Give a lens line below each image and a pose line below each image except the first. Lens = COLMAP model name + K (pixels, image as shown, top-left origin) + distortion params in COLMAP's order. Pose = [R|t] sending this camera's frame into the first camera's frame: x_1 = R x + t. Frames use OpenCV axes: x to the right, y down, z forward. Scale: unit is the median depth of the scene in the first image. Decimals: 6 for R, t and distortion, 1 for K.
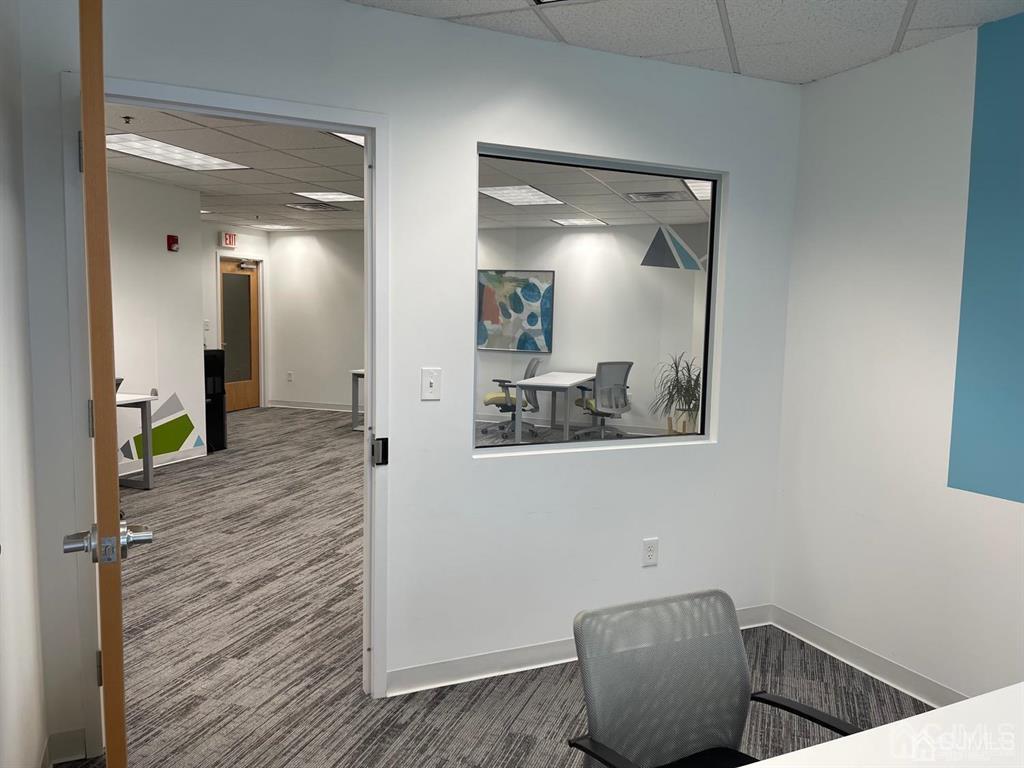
lens RADIAL K [[766.9, 0, 508.6], [0, 766.9, 385.3], [0, 0, 1]] dist [0.014627, -0.010055]
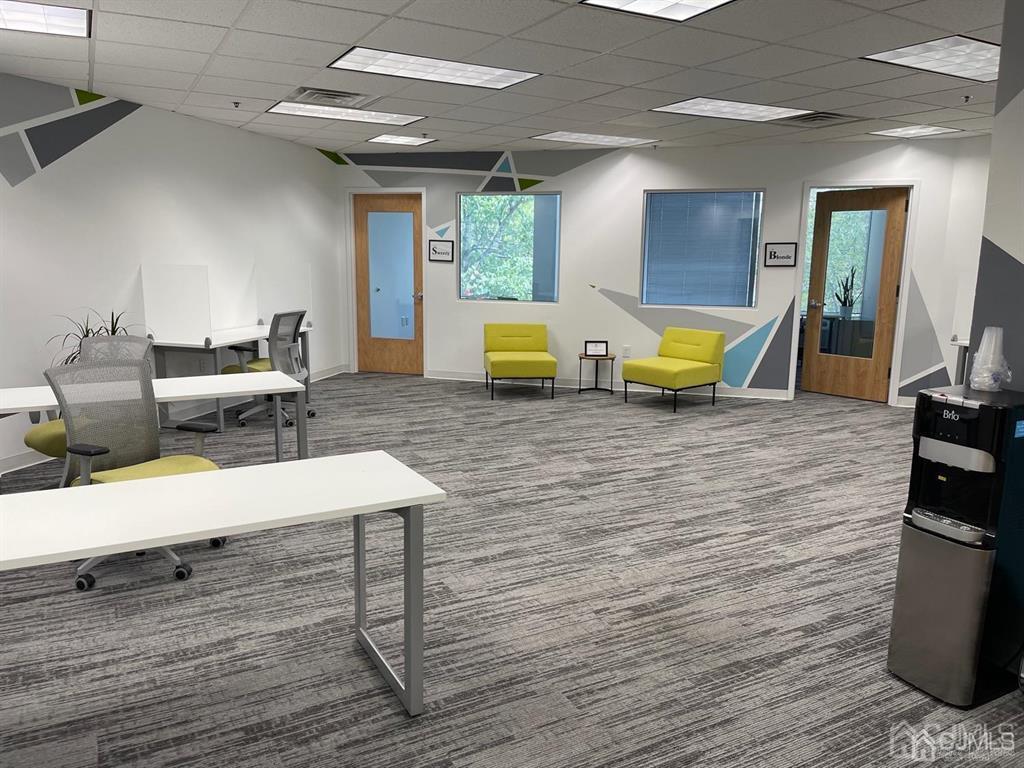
lens RADIAL K [[766.9, 0, 510.0], [0, 766.9, 385.8], [0, 0, 1]] dist [0.014627, -0.010055]
pose [[-0.742664, -0.144551, 0.653877, -0.528972], [0.035140, 0.966668, 0.253610, -0.158947], [-0.668742, 0.211324, -0.712830, 1.573244]]
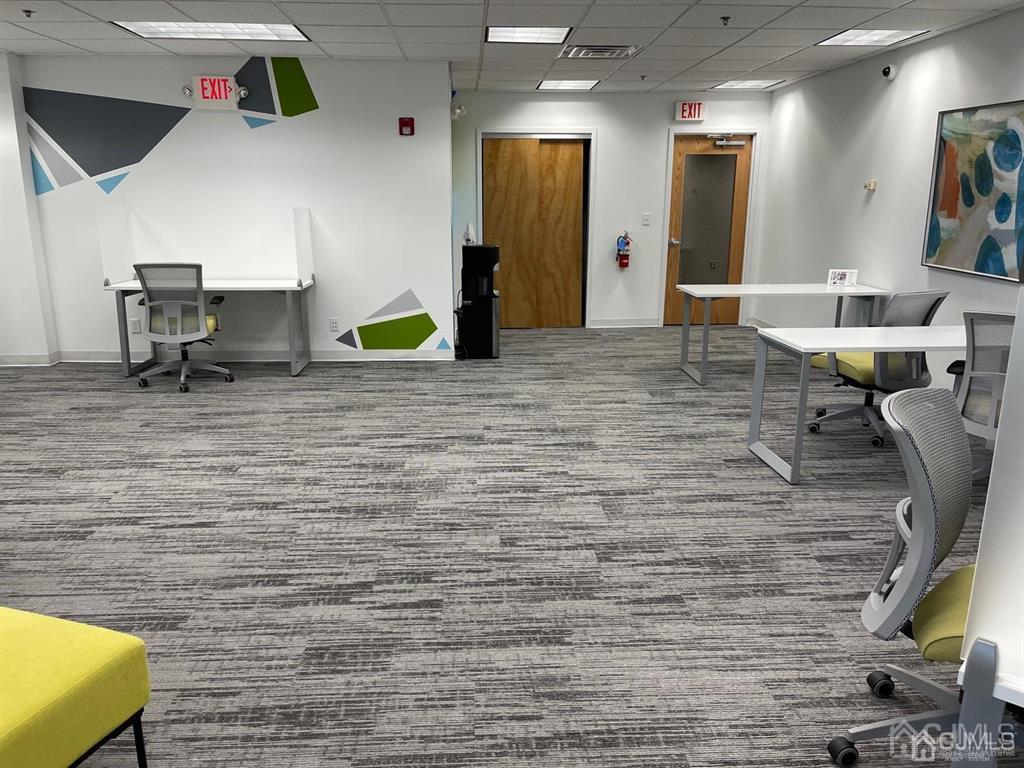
lens RADIAL K [[766.9, 0, 506.3], [0, 766.9, 384.3], [0, 0, 1]] dist [0.014627, -0.010055]
pose [[0.382798, 0.198917, -0.902163, 0.529970], [-0.081947, 0.980006, 0.181310, -0.060017], [0.920190, 0.004524, 0.391445, 0.780935]]
